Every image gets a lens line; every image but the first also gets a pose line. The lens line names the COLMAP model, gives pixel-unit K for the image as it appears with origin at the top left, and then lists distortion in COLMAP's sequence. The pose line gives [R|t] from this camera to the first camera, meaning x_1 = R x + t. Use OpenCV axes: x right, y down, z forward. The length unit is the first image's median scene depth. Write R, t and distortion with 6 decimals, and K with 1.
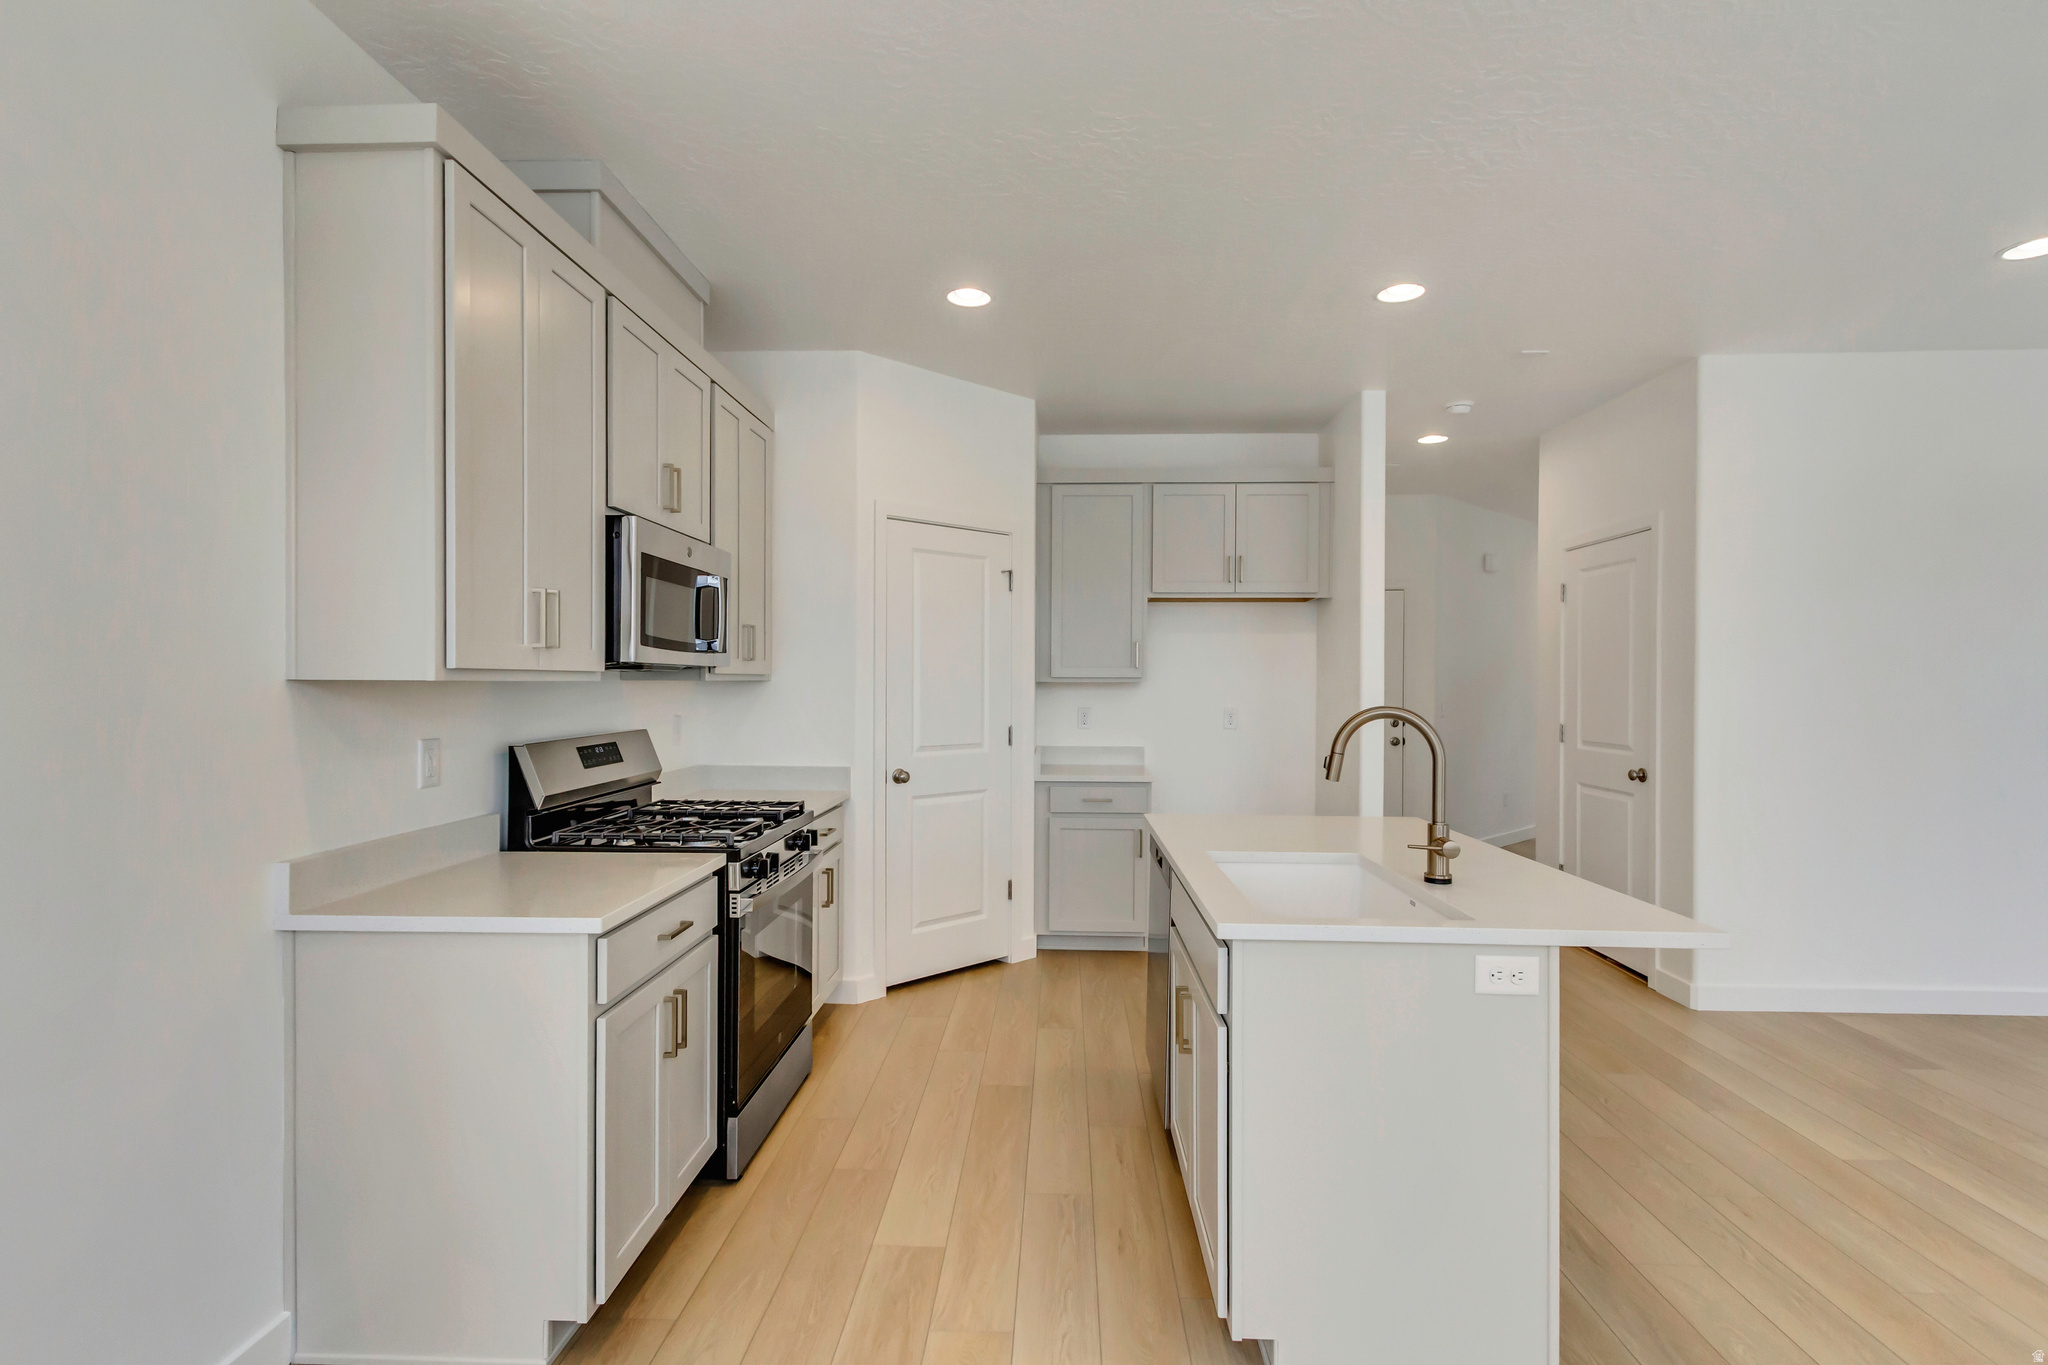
lens RADIAL K [[964.7, 0, 1024.0], [0, 964.7, 682.5], [0, 0, 1]] dist [0.006150, 0.000087]
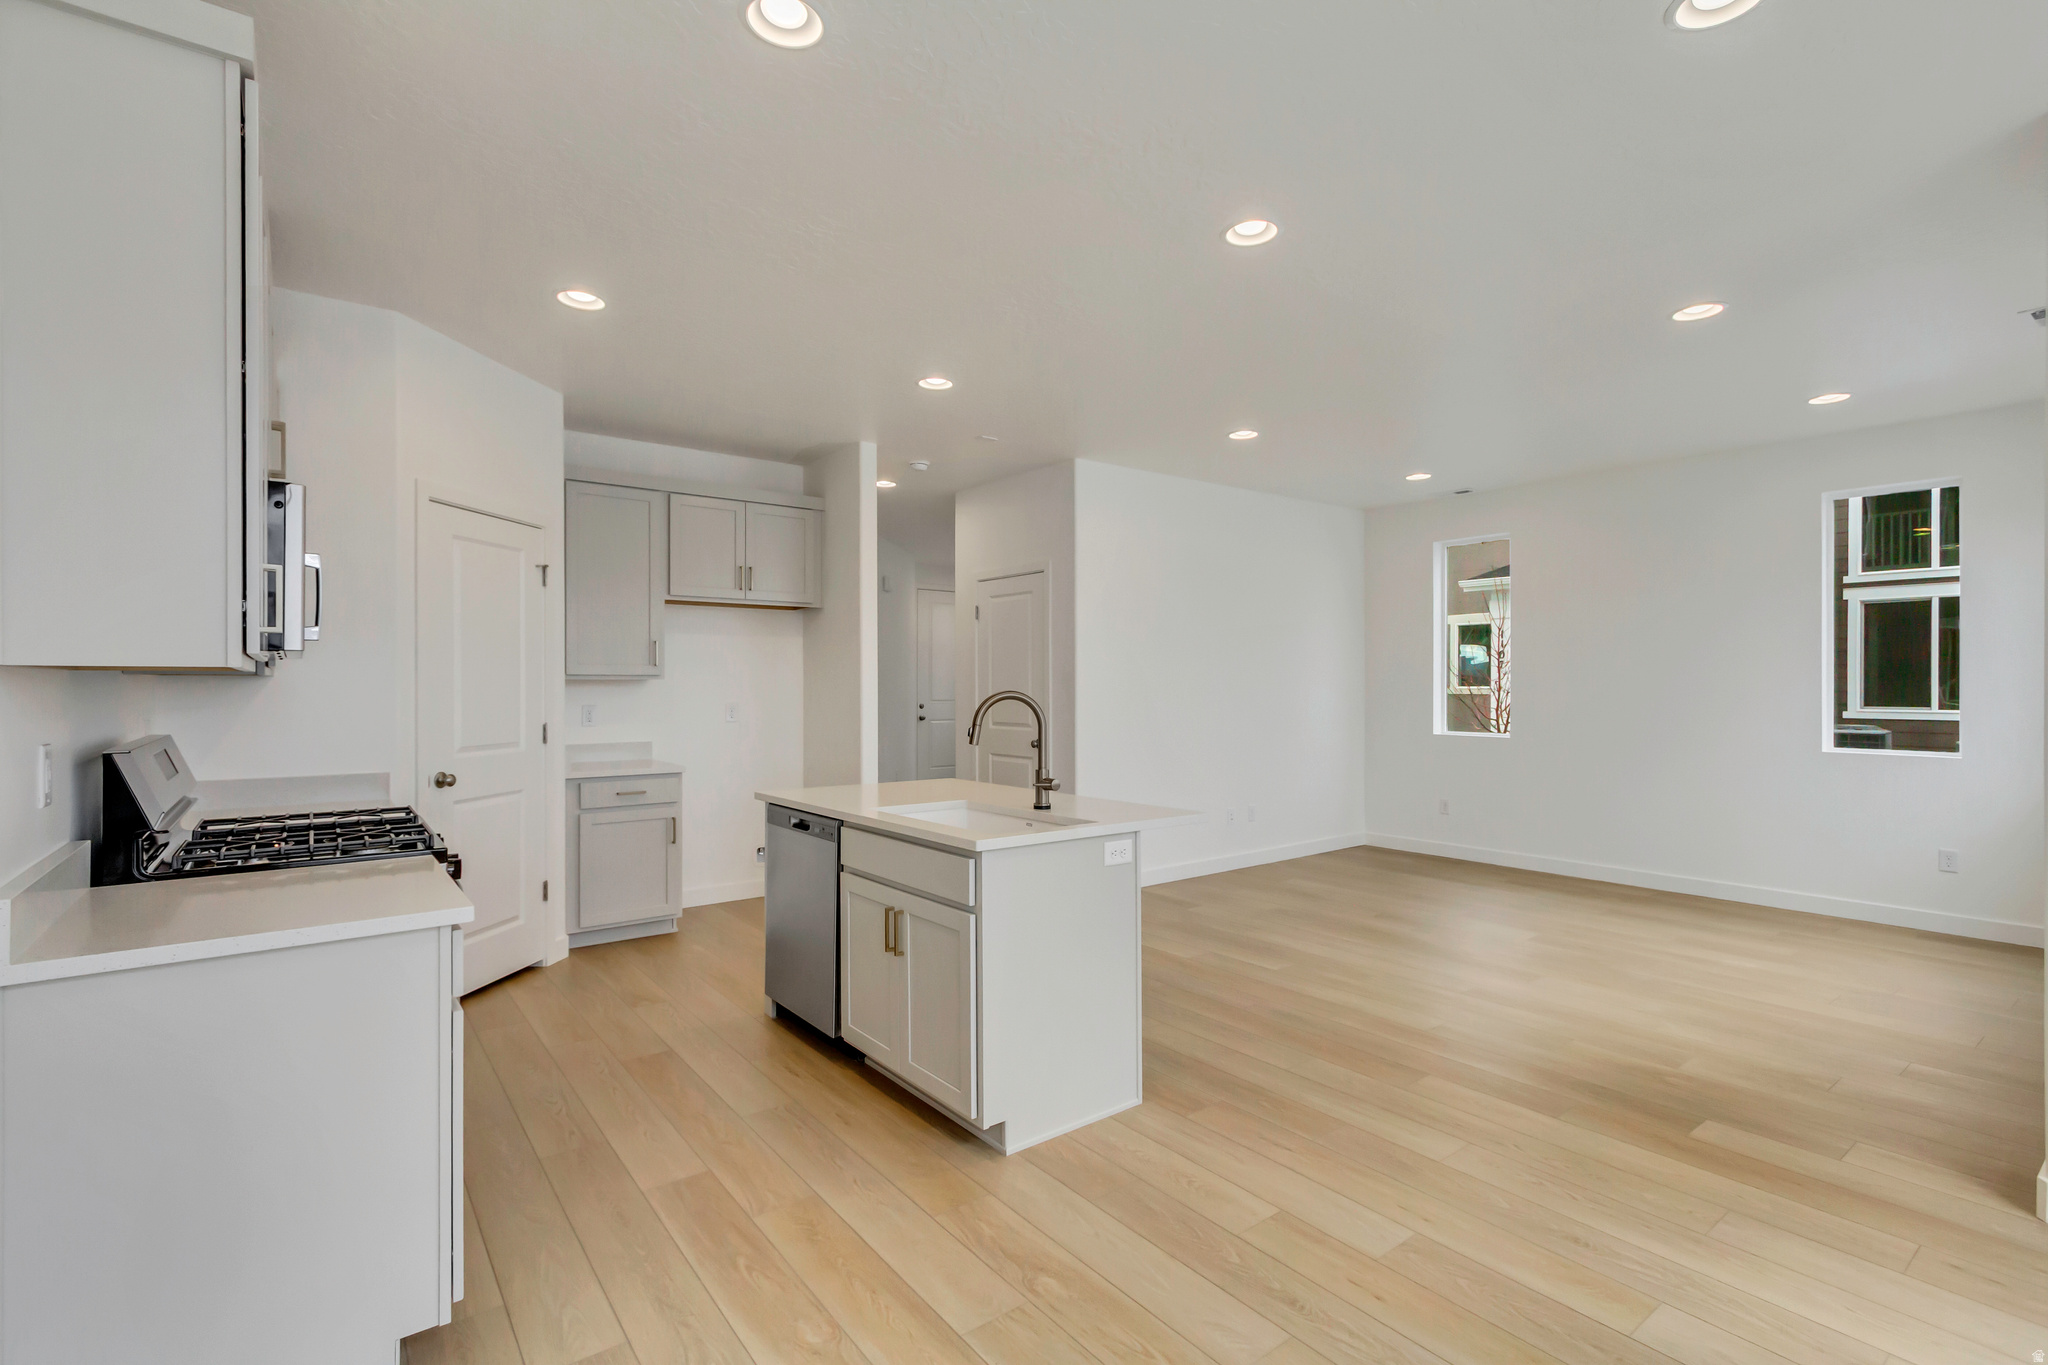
lens RADIAL K [[940.6, 0, 1024.0], [0, 940.6, 677.4], [0, 0, 1]] dist [0.014552, -0.007119]
pose [[0.766134, 0.000723, 0.642680, -0.263177], [0.004581, 0.999968, -0.006587, 0.006753], [-0.642664, 0.007991, 0.766106, -0.048457]]
